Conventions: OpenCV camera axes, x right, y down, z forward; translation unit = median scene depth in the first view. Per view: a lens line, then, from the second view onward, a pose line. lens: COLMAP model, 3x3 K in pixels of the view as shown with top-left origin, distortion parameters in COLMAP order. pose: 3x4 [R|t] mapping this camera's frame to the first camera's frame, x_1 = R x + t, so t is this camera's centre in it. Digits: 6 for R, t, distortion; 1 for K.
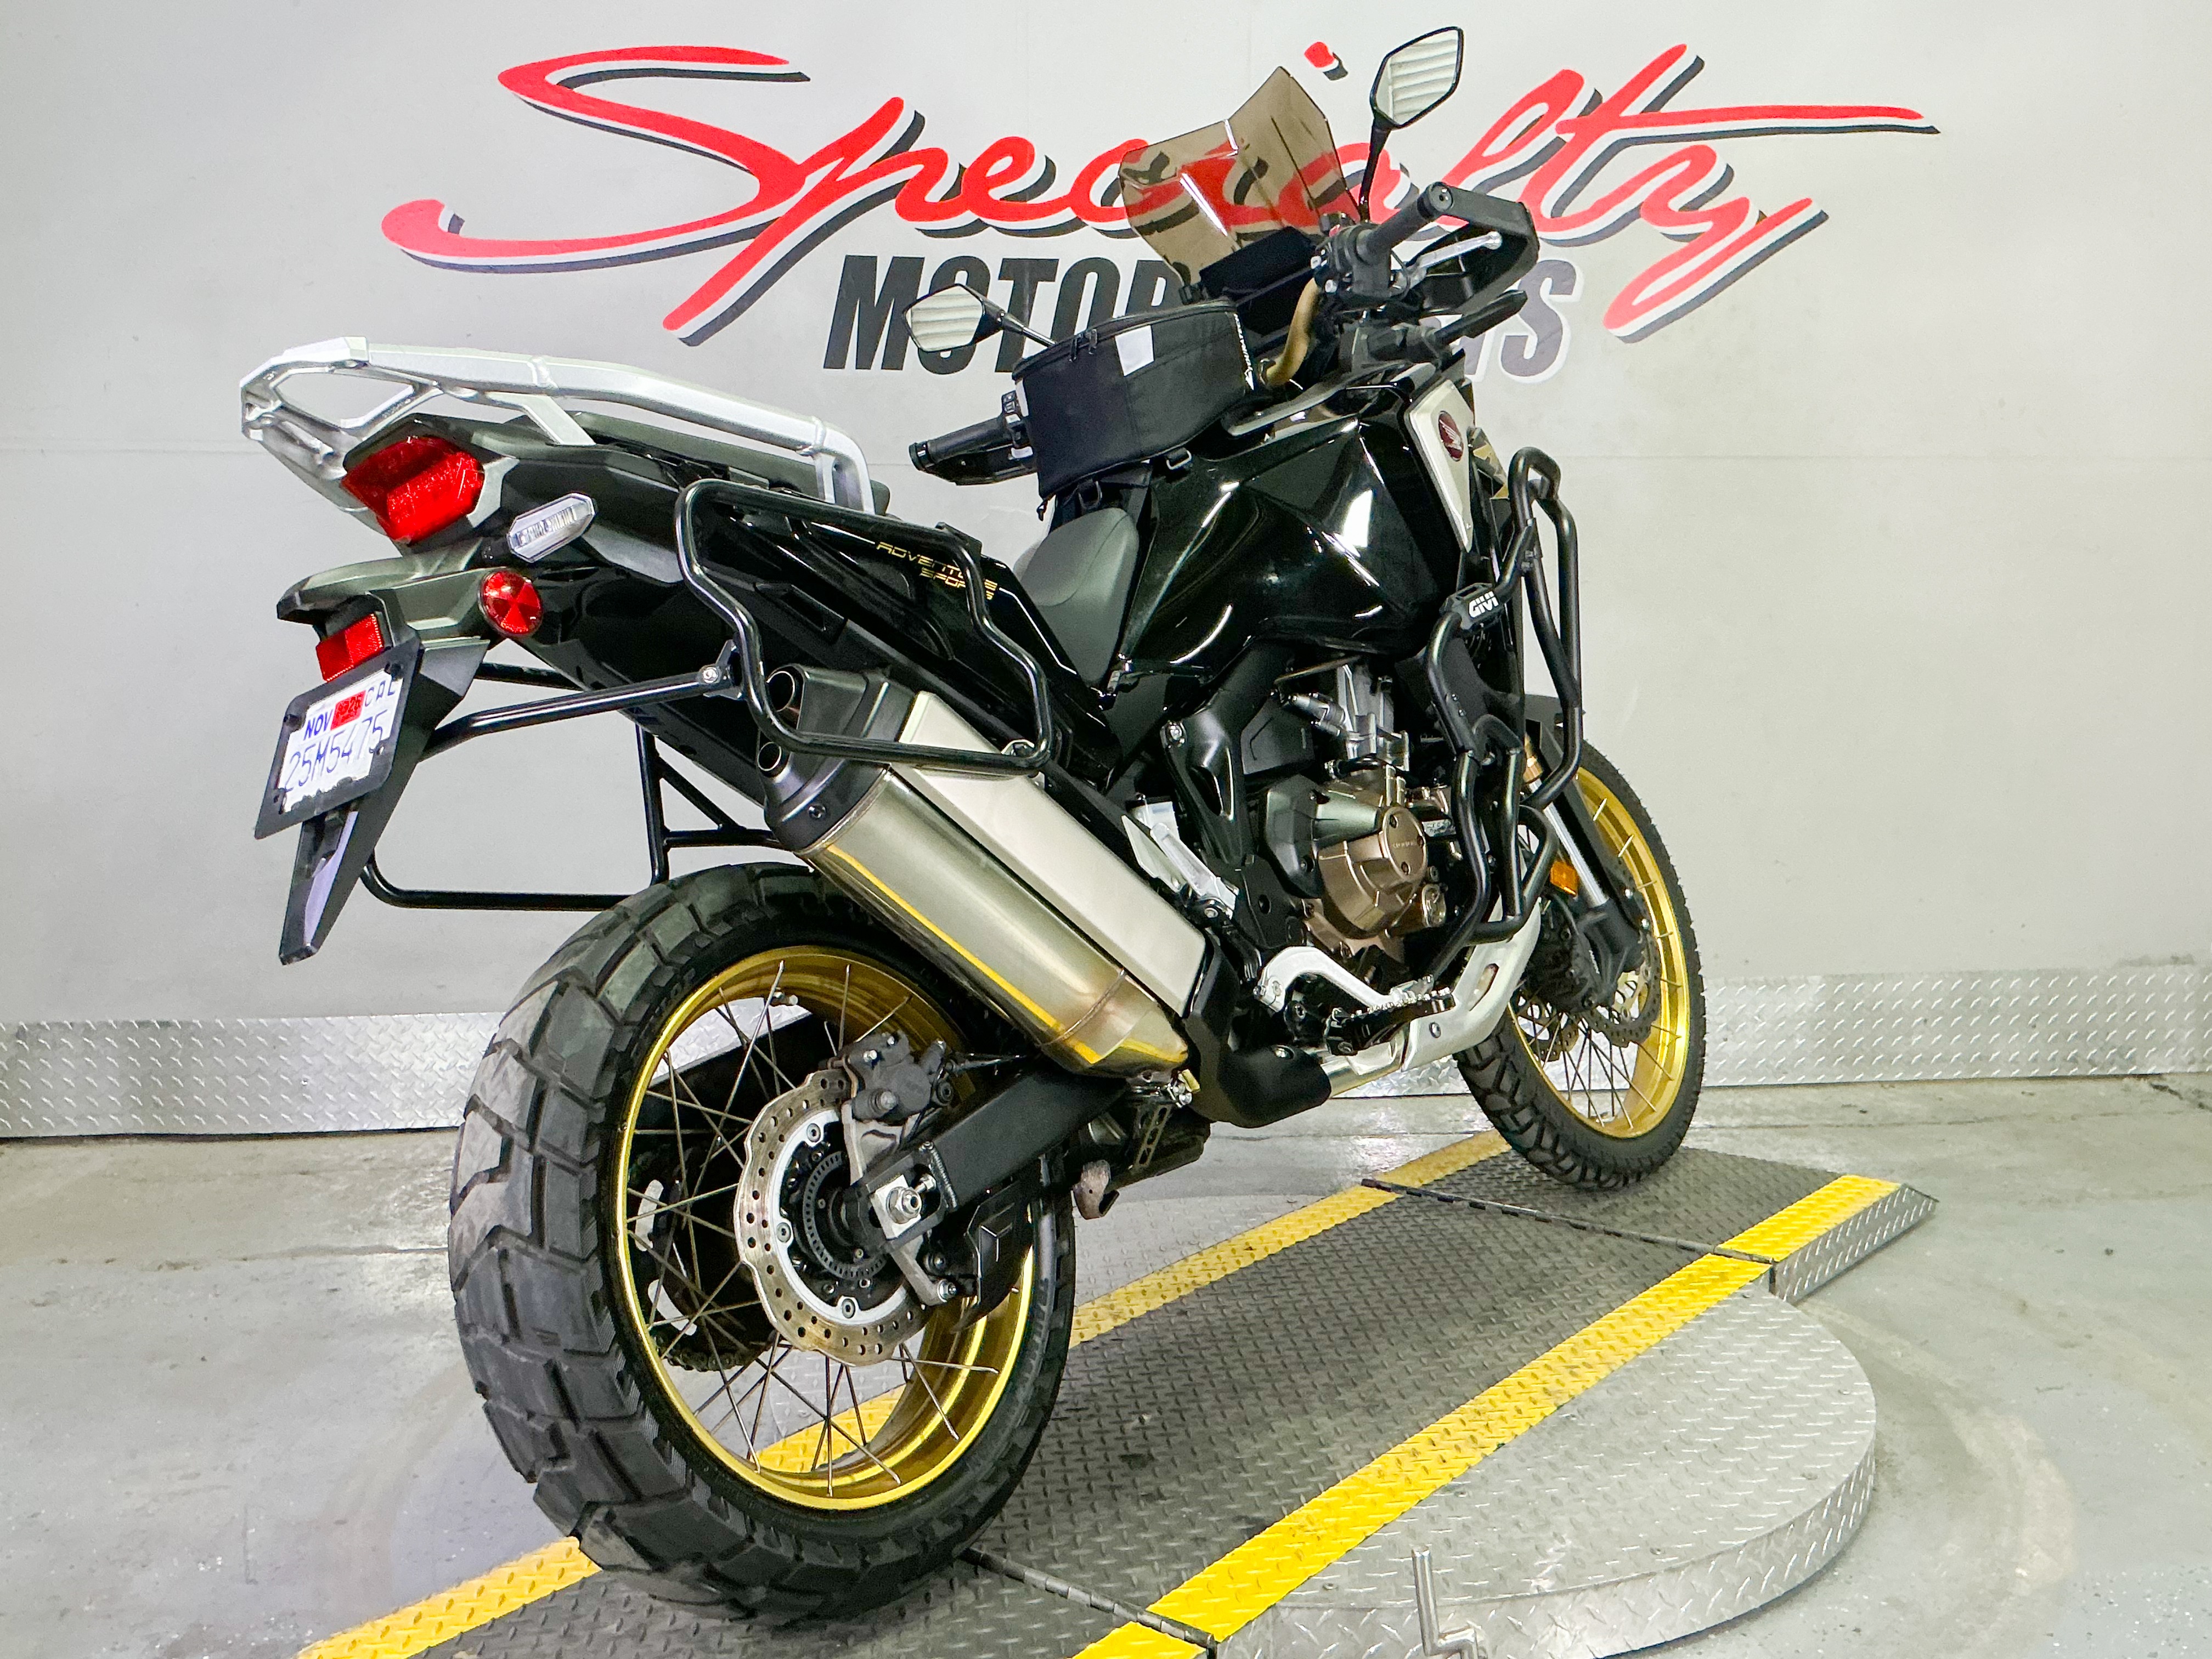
lens RADIAL K [[2144.9, 0, 1106.0], [0, 2144.9, 829.5], [0, 0, 1]] dist [0.164591, -0.381923]
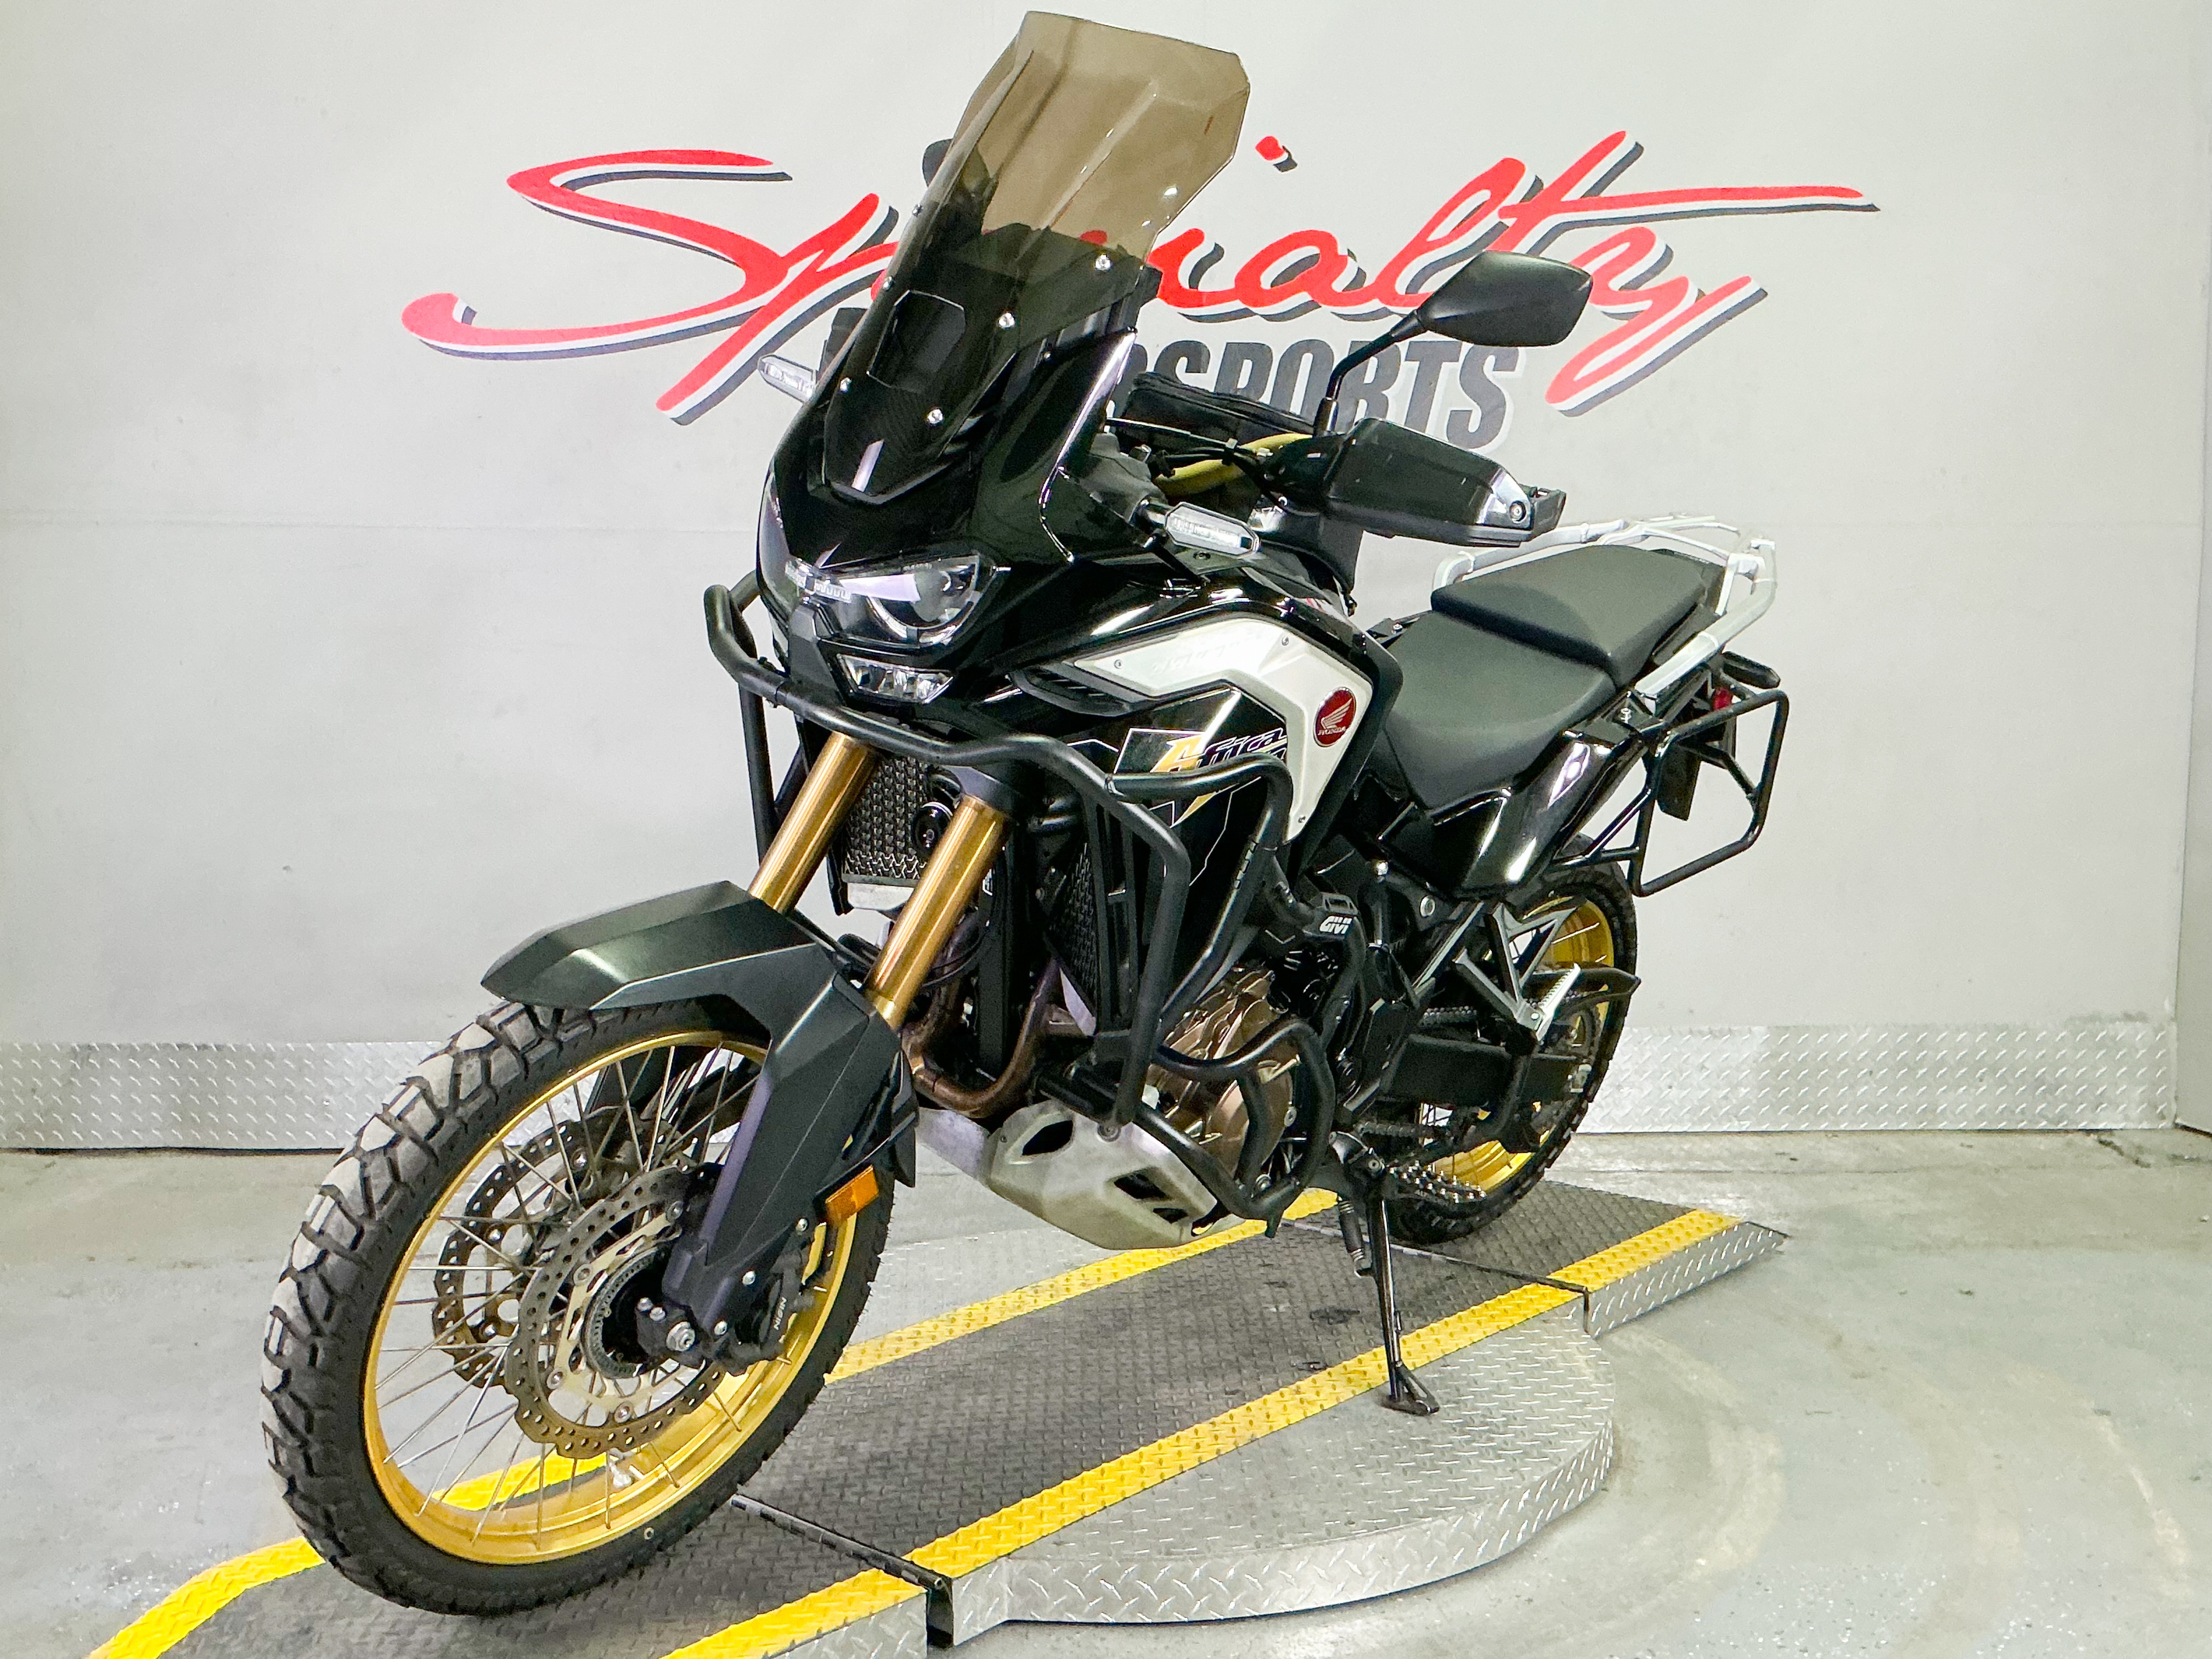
lens RADIAL K [[2306.8, 0, 1106.0], [0, 2306.8, 829.5], [0, 0, 1]] dist [0.165605, -0.410168]
pose [[0.996838, 0.009657, -0.078866, 0.109829], [-0.010283, 0.999919, -0.007527, -0.015187], [0.078787, 0.008314, 0.996857, -0.131955]]
